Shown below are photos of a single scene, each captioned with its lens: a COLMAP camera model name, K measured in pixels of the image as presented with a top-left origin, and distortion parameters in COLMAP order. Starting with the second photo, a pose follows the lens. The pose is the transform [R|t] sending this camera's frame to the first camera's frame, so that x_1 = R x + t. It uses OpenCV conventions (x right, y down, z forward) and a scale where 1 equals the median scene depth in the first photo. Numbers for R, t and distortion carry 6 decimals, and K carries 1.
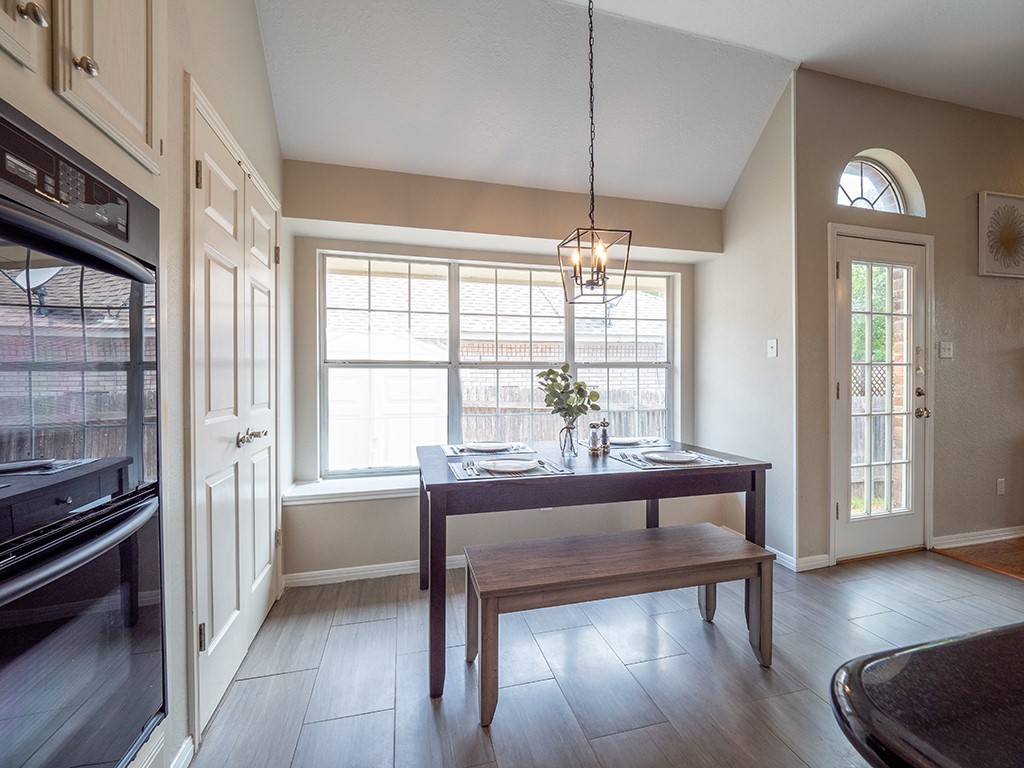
lens RADIAL K [[426.3, 0, 510.9], [0, 426.3, 380.9], [0, 0, 1]] dist [-0.006594, -0.001601]
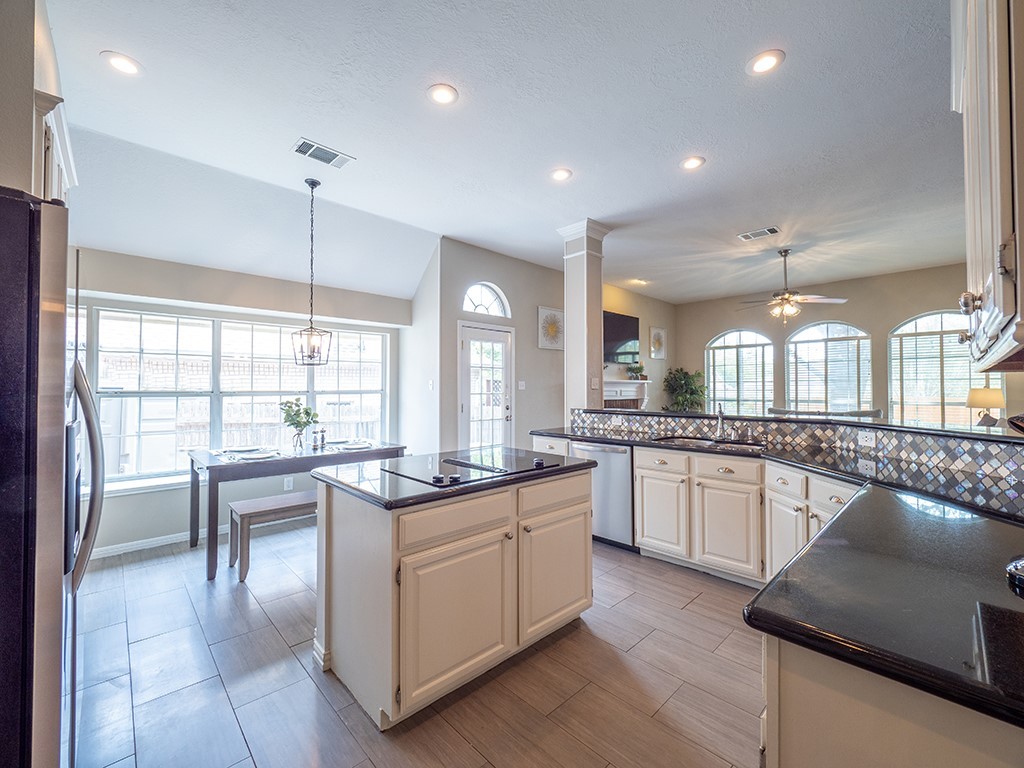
lens RADIAL K [[426.3, 0, 516.9], [0, 426.3, 381.6], [0, 0, 1]] dist [-0.006594, -0.001601]
pose [[0.868153, 0.010850, 0.496179, 0.040386], [-0.000963, 0.999796, -0.020179, -0.066939], [-0.496296, 0.017041, 0.867986, -0.903232]]
